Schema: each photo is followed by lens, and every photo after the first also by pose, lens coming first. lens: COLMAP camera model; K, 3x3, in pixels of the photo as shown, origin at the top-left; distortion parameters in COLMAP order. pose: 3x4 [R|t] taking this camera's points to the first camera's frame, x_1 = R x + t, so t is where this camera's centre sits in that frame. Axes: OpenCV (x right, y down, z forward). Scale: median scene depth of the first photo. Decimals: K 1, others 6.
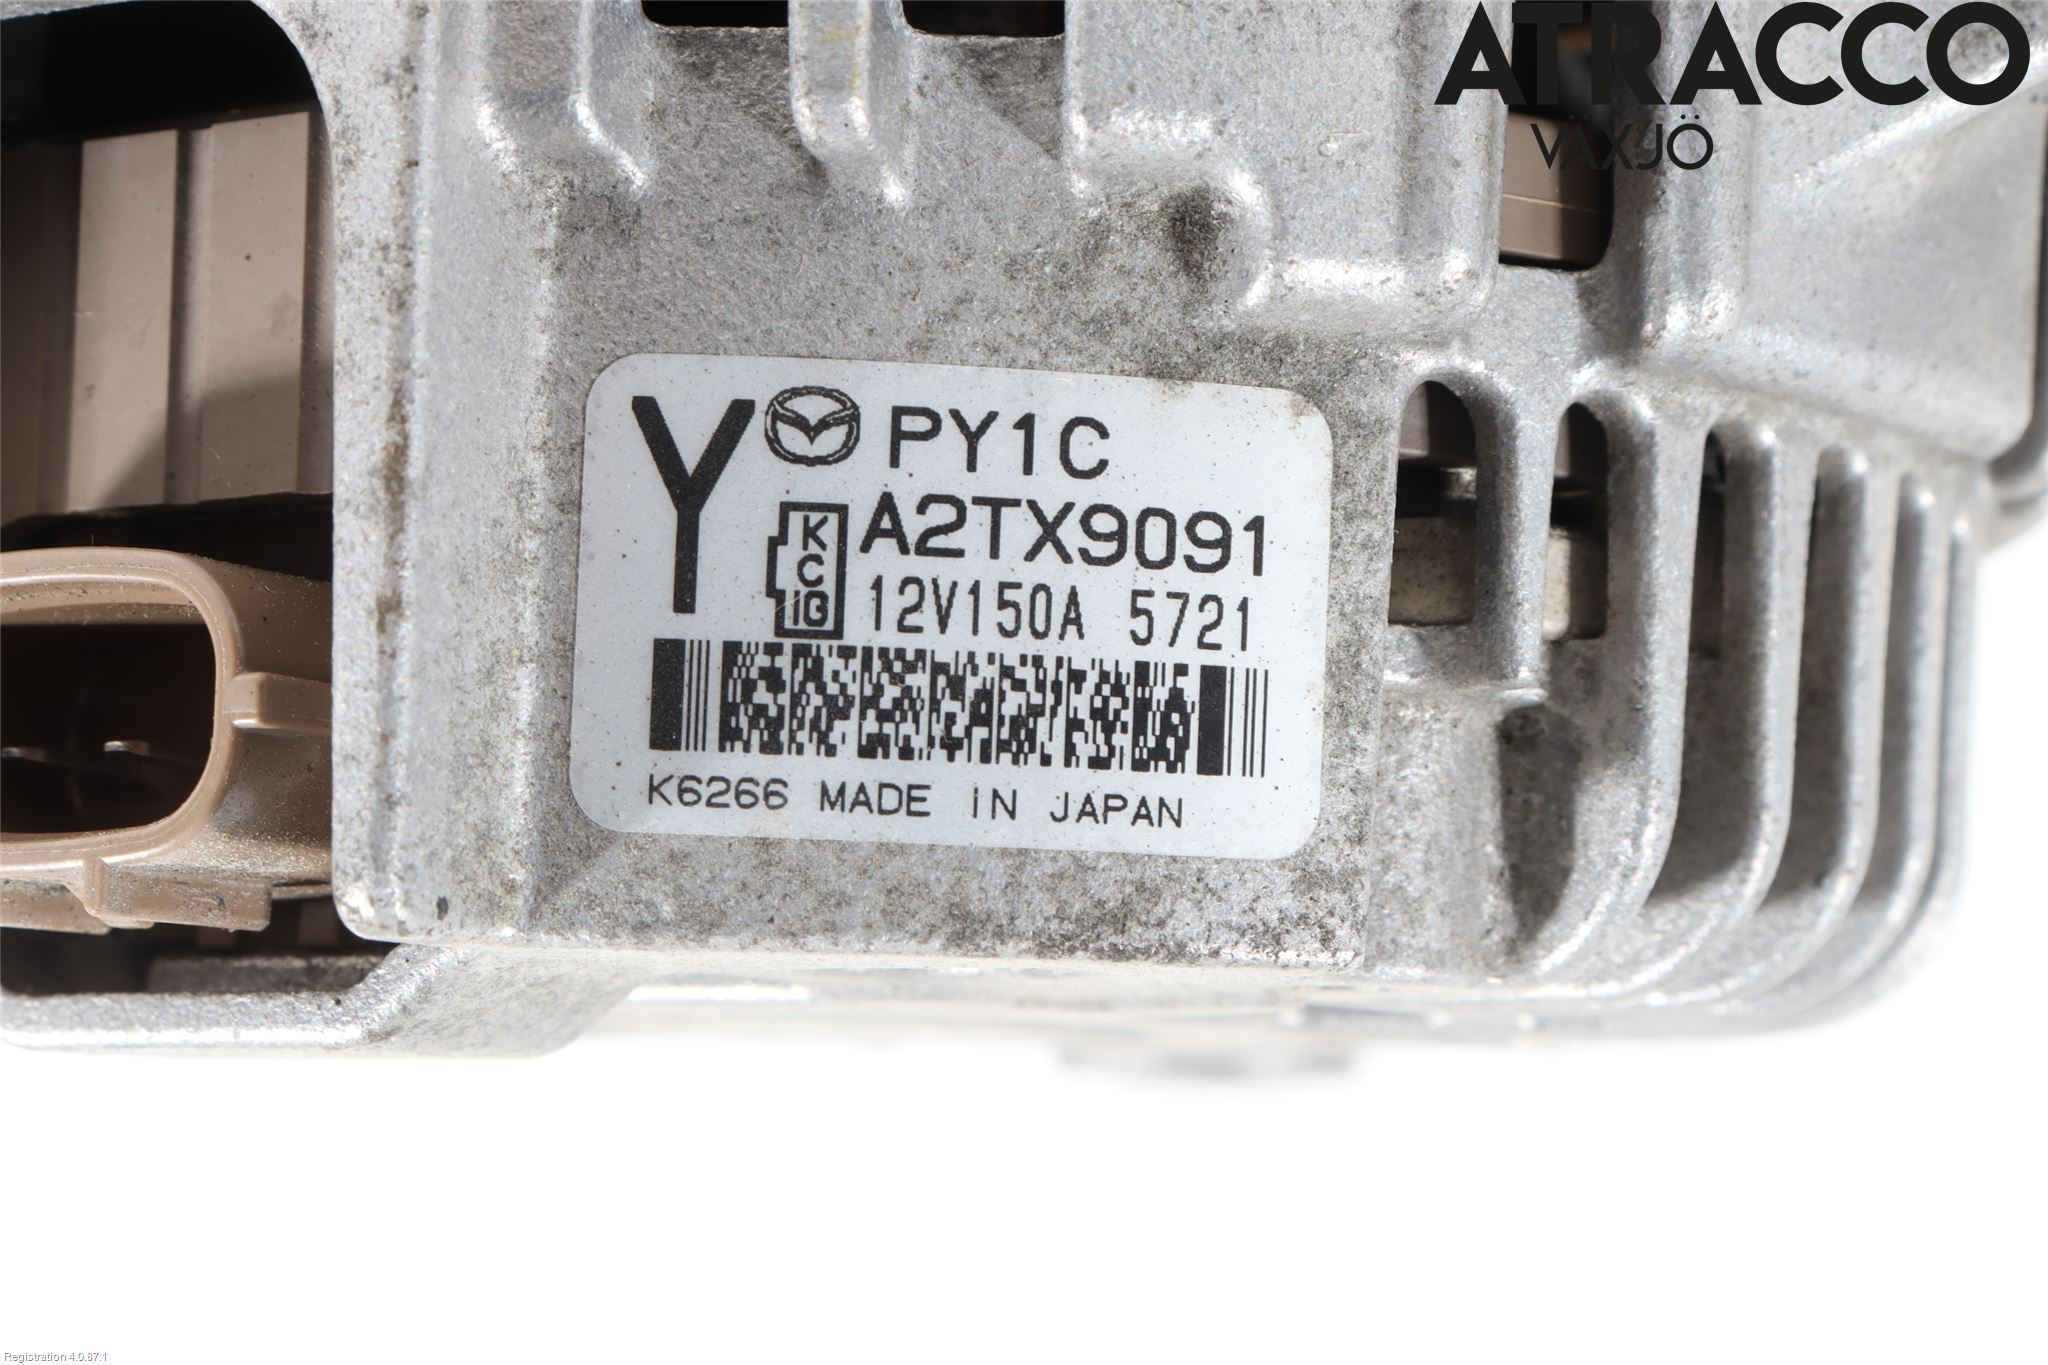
lens RADIAL K [[5210.5, 0, 1025.9], [0, 5210.5, 682.1], [0, 0, 1]] dist [0.079751, 0.000000]
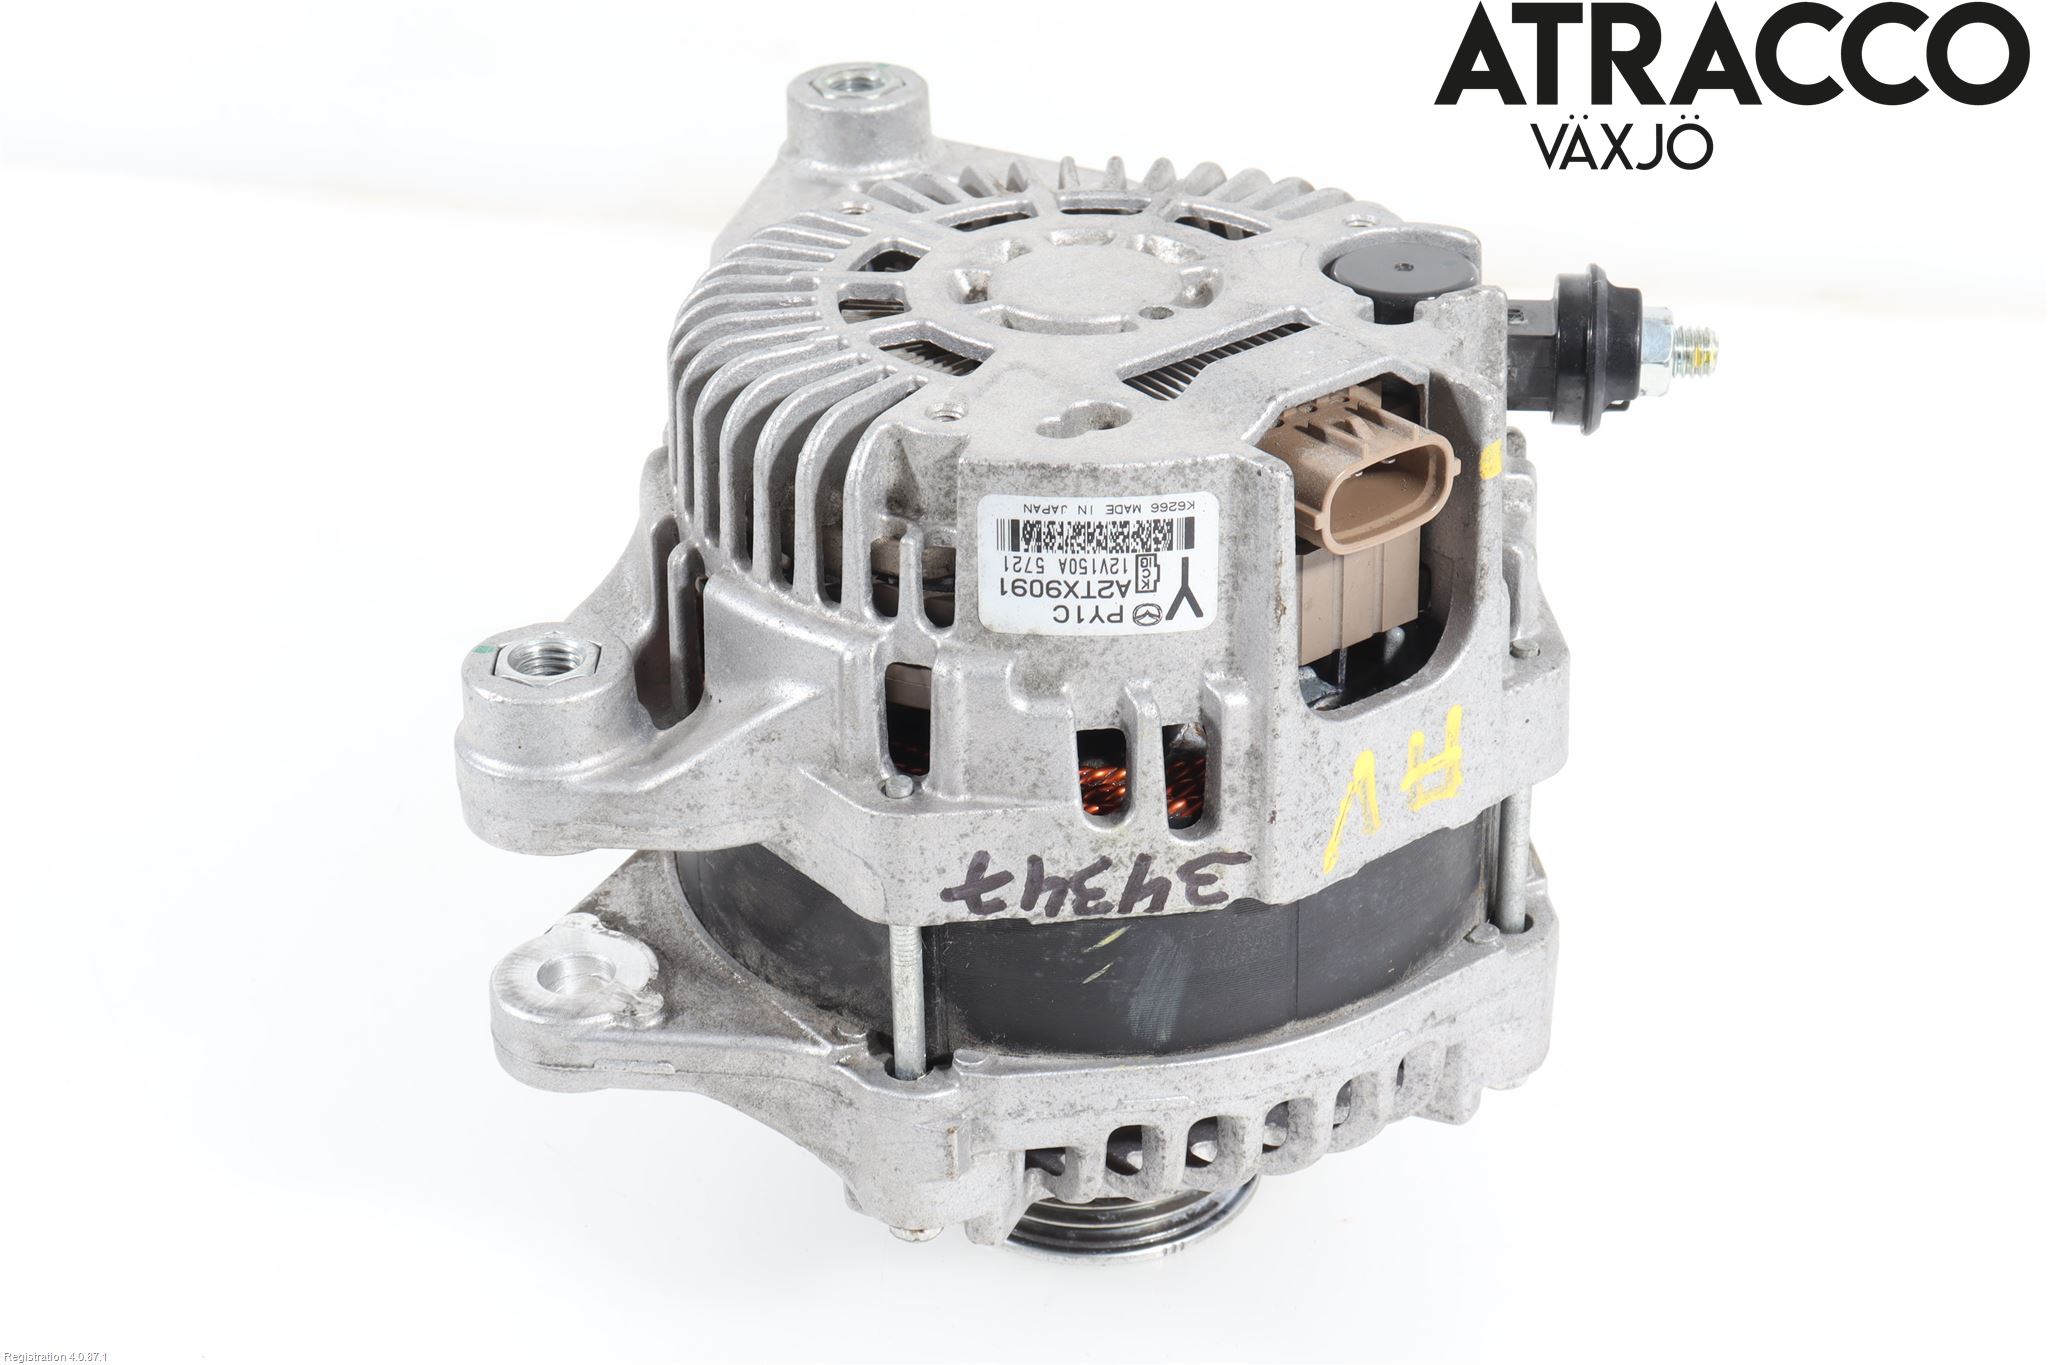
lens RADIAL K [[3878.8, 0, 1018.5], [0, 3878.8, 678.1], [0, 0, 1]] dist [0.047136, 0.000000]
pose [[-0.988472, 0.106066, -0.108040, 0.295814], [-0.051749, -0.907309, -0.417268, 0.905234], [-0.142283, -0.406867, 0.902339, -1.137875]]
